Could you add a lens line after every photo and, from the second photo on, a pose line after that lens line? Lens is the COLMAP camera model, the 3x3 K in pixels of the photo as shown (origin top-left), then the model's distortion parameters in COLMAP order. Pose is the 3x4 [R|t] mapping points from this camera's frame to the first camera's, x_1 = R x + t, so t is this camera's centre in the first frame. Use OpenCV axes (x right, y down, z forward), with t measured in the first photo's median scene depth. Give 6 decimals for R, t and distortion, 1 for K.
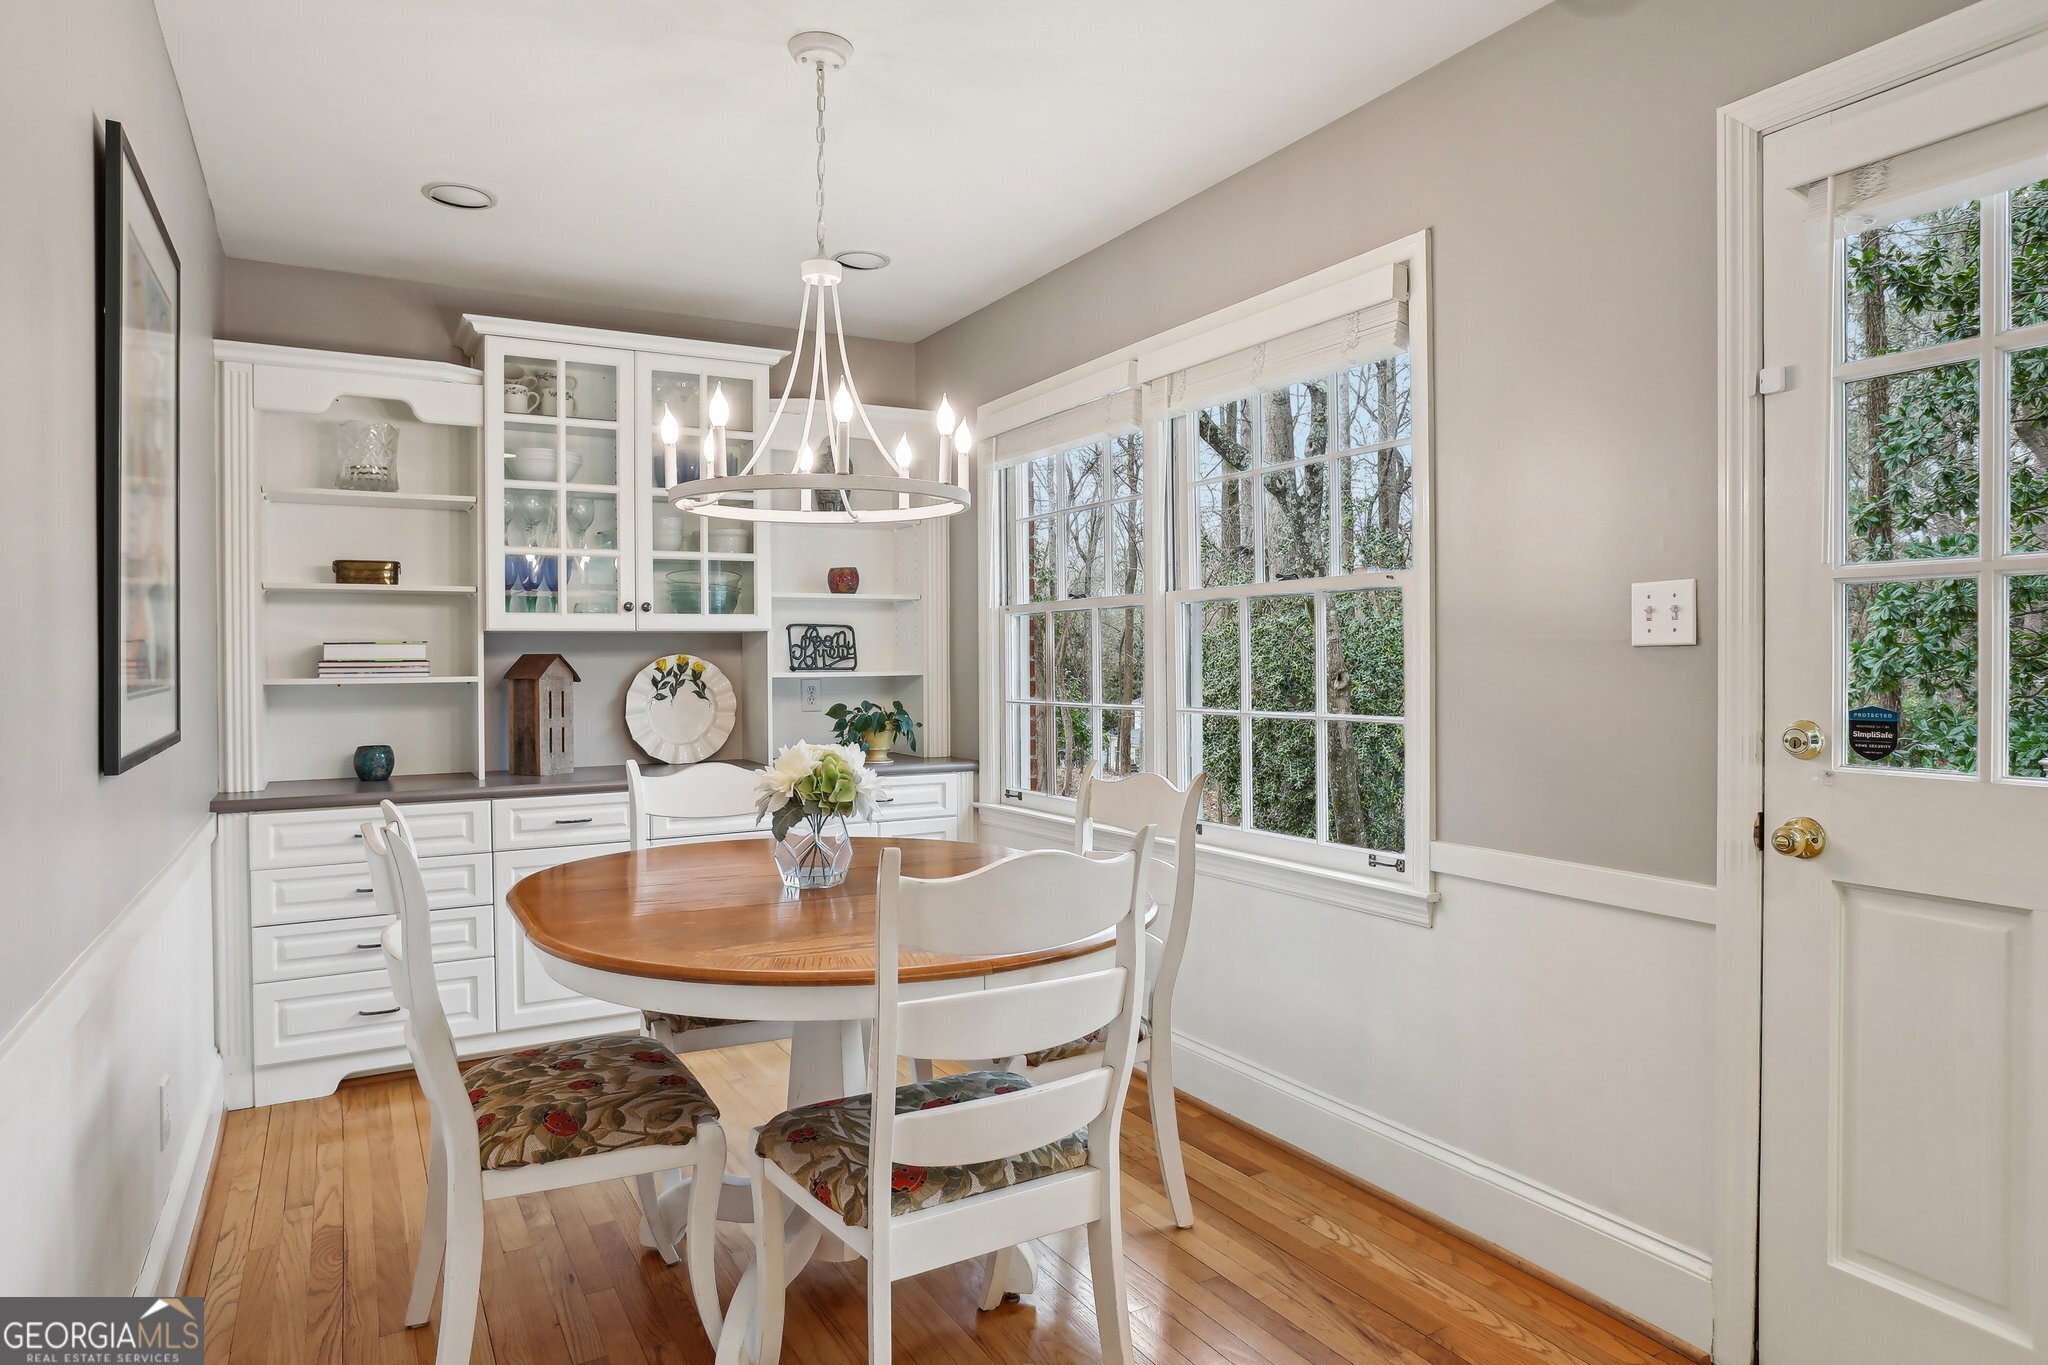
lens RADIAL K [[1194.5, 0, 1025.5], [0, 1194.5, 671.8], [0, 0, 1]] dist [-0.043709, 0.000856]
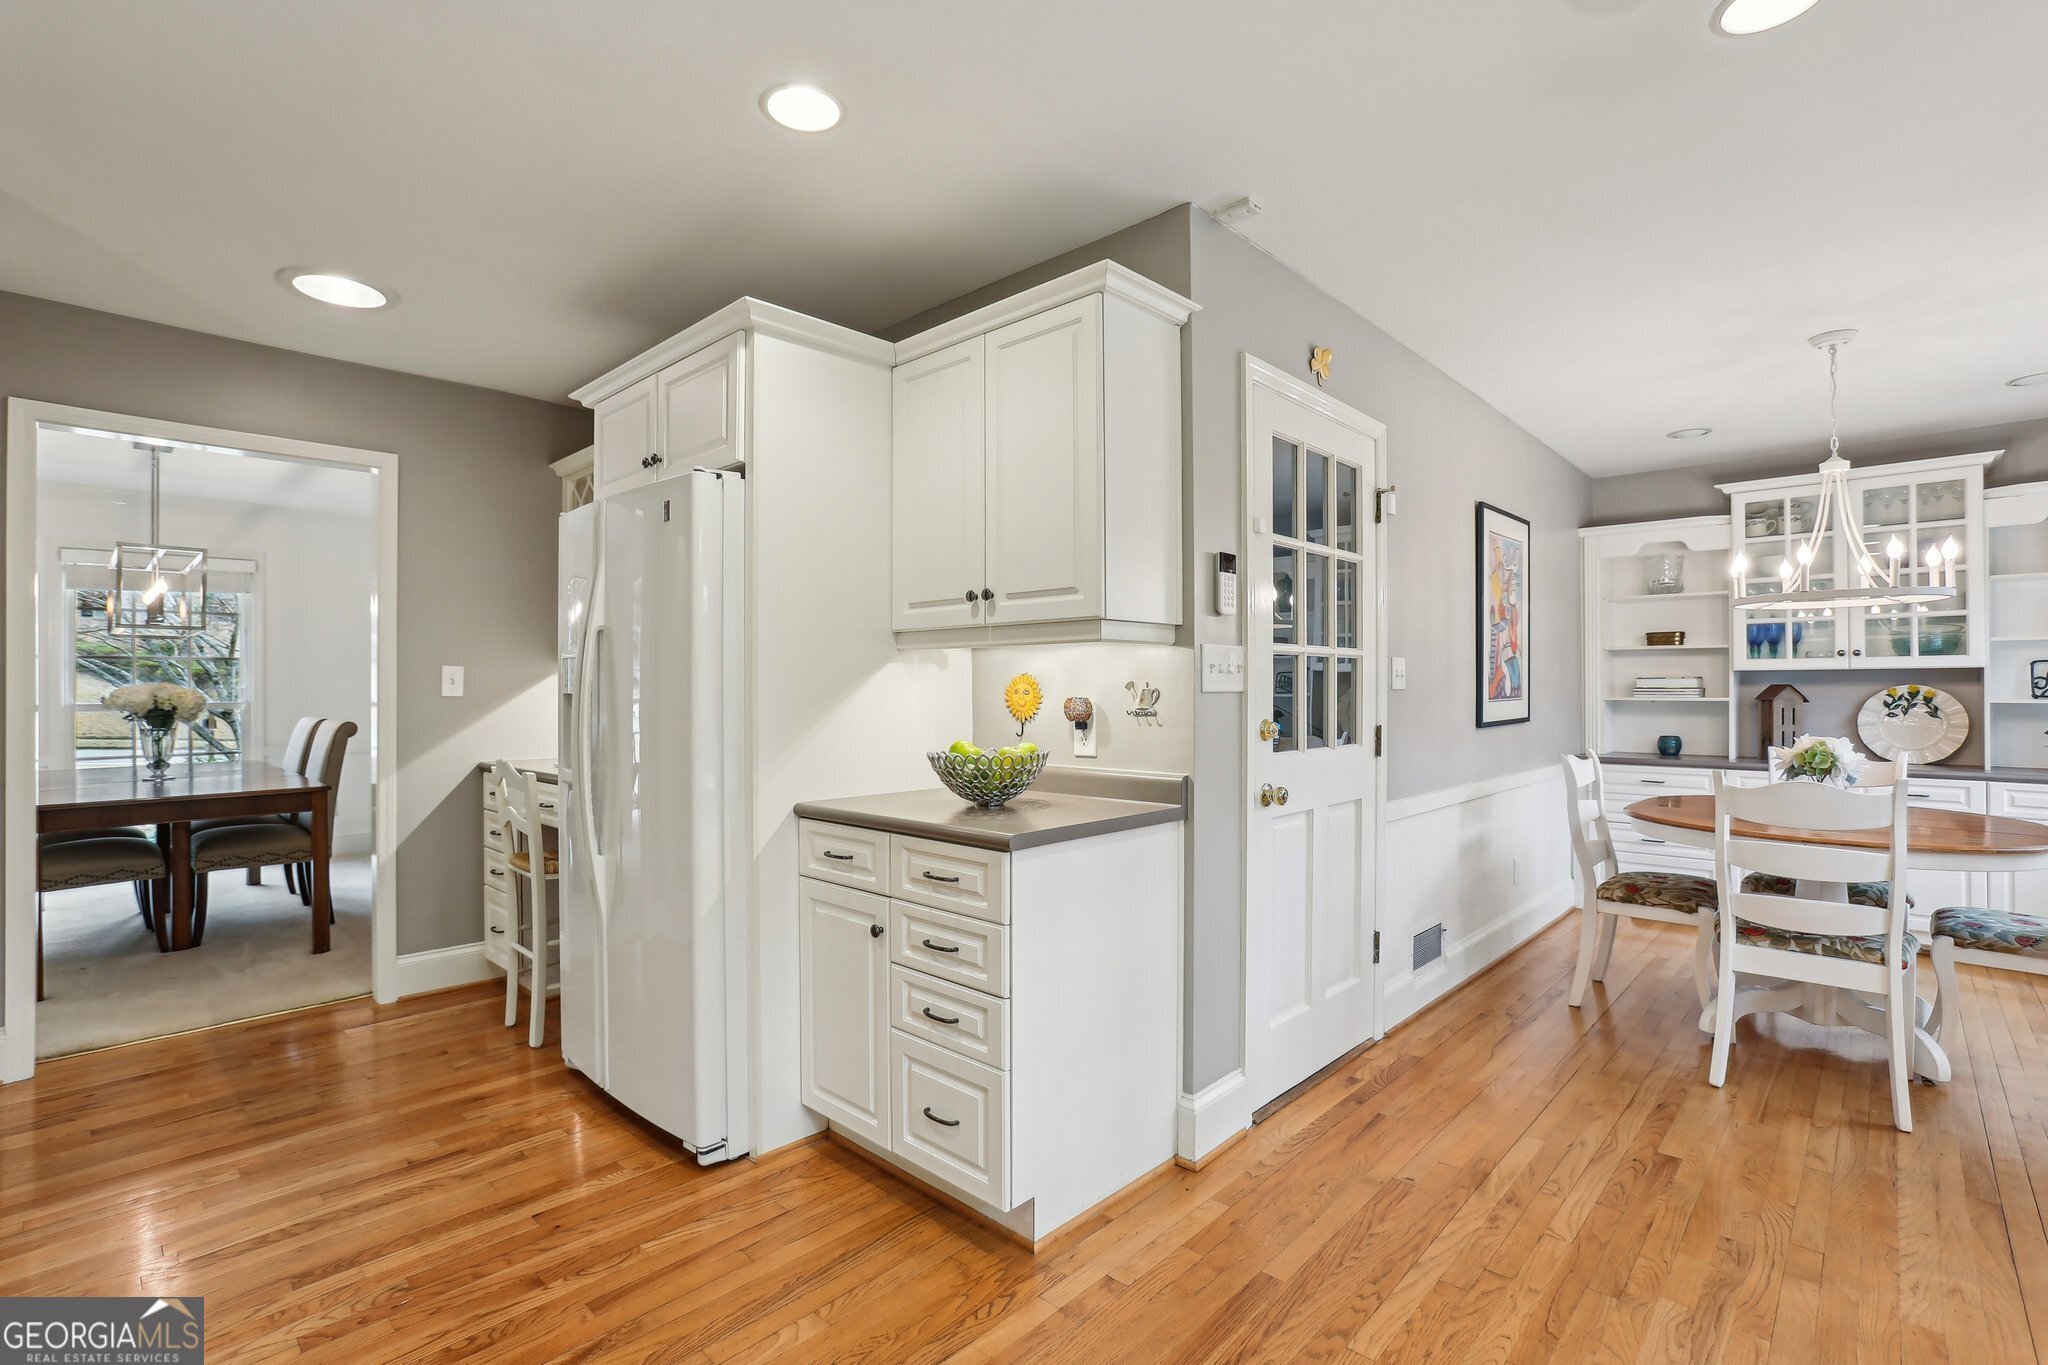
lens RADIAL K [[929.1, 0, 1017.4], [0, 929.1, 686.5], [0, 0, 1]] dist [-0.041004, 0.010089]
pose [[0.283386, 0.004645, -0.958995, 0.480236], [-0.013895, 0.999903, 0.000737, 0.001233], [0.958905, 0.013116, 0.283423, -0.328432]]
